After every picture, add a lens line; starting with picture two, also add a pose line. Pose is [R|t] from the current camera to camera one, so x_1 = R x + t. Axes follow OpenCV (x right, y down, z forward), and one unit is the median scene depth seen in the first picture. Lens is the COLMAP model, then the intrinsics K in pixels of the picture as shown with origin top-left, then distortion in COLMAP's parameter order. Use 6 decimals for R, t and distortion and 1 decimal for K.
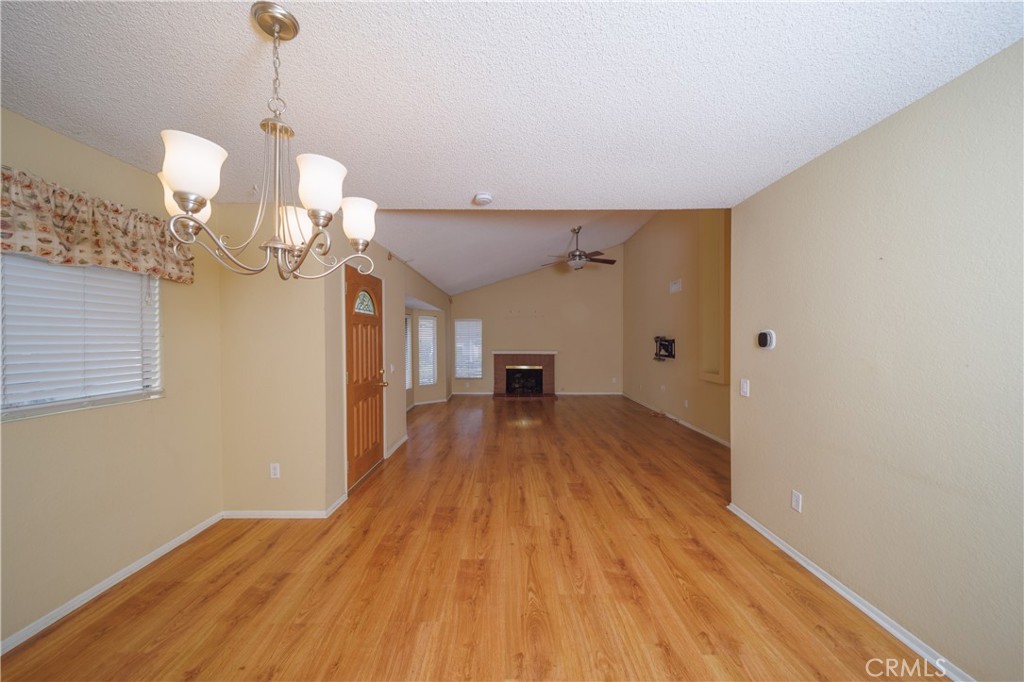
lens RADIAL K [[357.4, 0, 511.3], [0, 357.4, 340.7], [0, 0, 1]] dist [-0.002403, -0.001091]
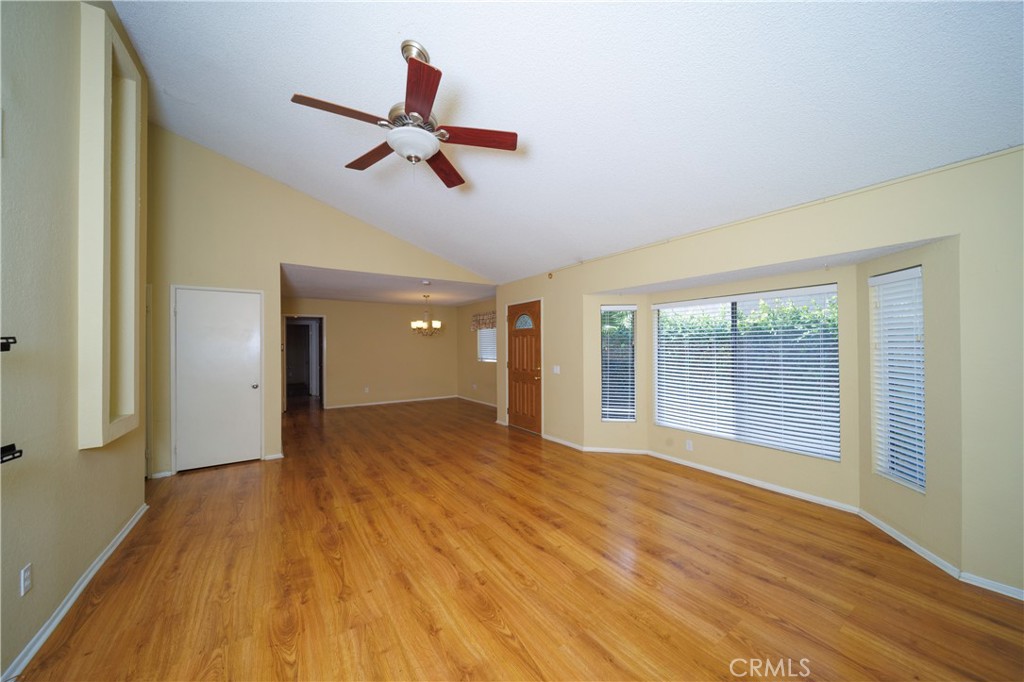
lens RADIAL K [[357.4, 0, 514.9], [0, 357.4, 342.1], [0, 0, 1]] dist [-0.002403, -0.001091]
pose [[-0.829093, 0.005113, -0.559088, 2.039119], [0.007561, 0.999969, -0.002067, -0.050391], [0.559060, -0.005941, -0.829106, 9.093174]]
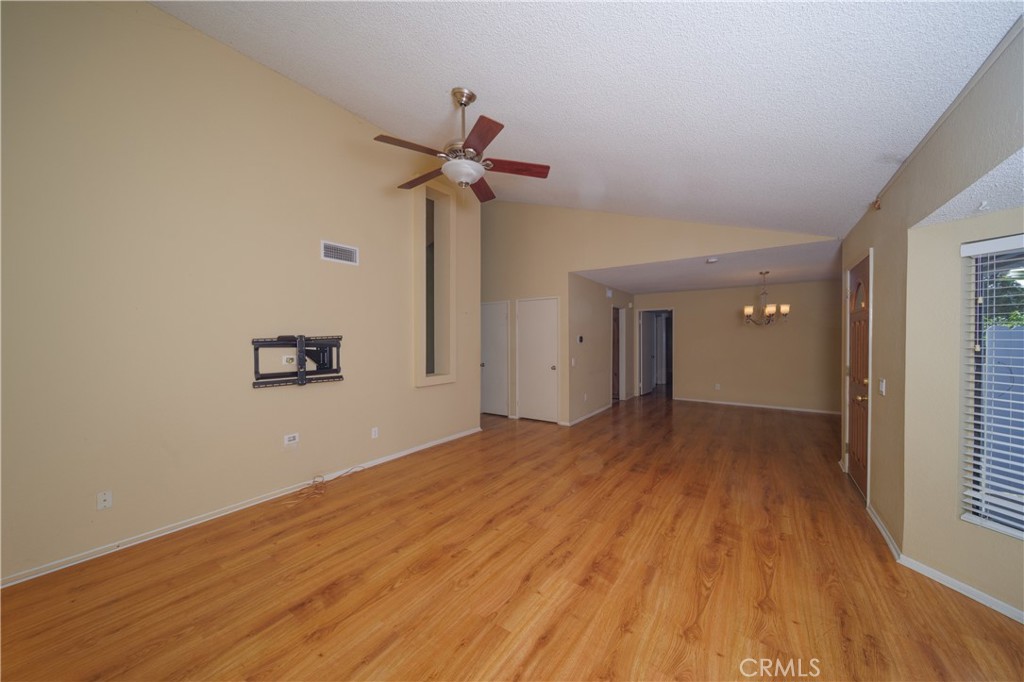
lens RADIAL K [[357.4, 0, 511.0], [0, 357.4, 345.1], [0, 0, 1]] dist [-0.002403, -0.001091]
pose [[-0.813580, -0.001800, 0.581450, -0.841058], [0.011698, 0.999742, 0.019462, -0.045145], [-0.581335, 0.022636, -0.813350, 8.851944]]
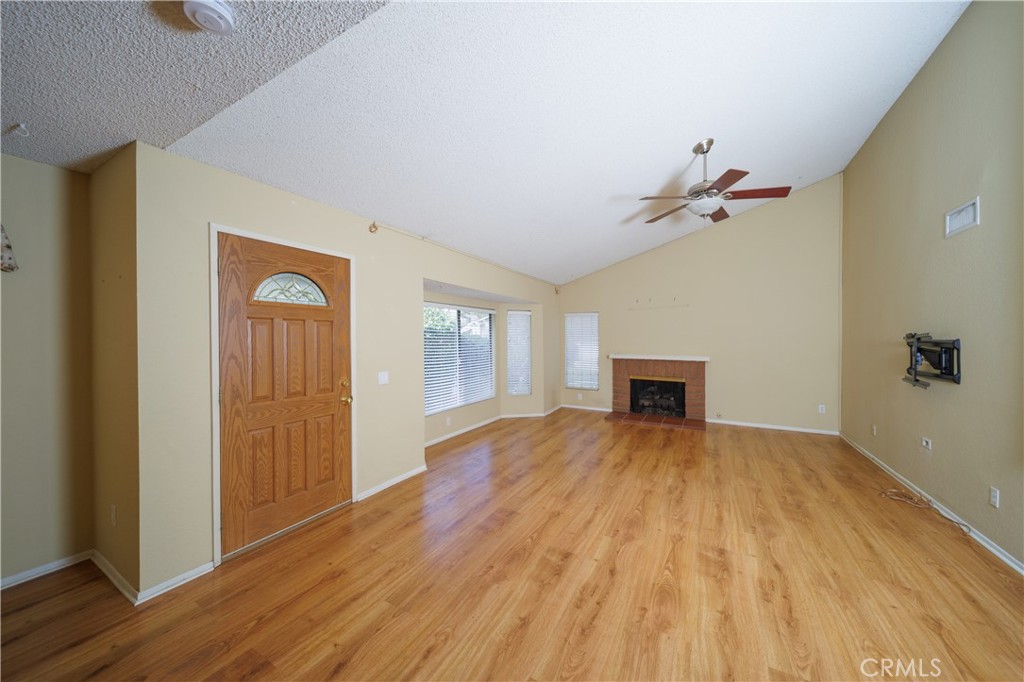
lens RADIAL K [[357.4, 0, 509.9], [0, 357.4, 338.2], [0, 0, 1]] dist [-0.002403, -0.001091]
pose [[0.869184, 0.000661, -0.494488, 1.301667], [-0.002738, 0.999990, -0.003476, -0.019622], [0.494481, 0.004375, 0.869177, 2.334720]]
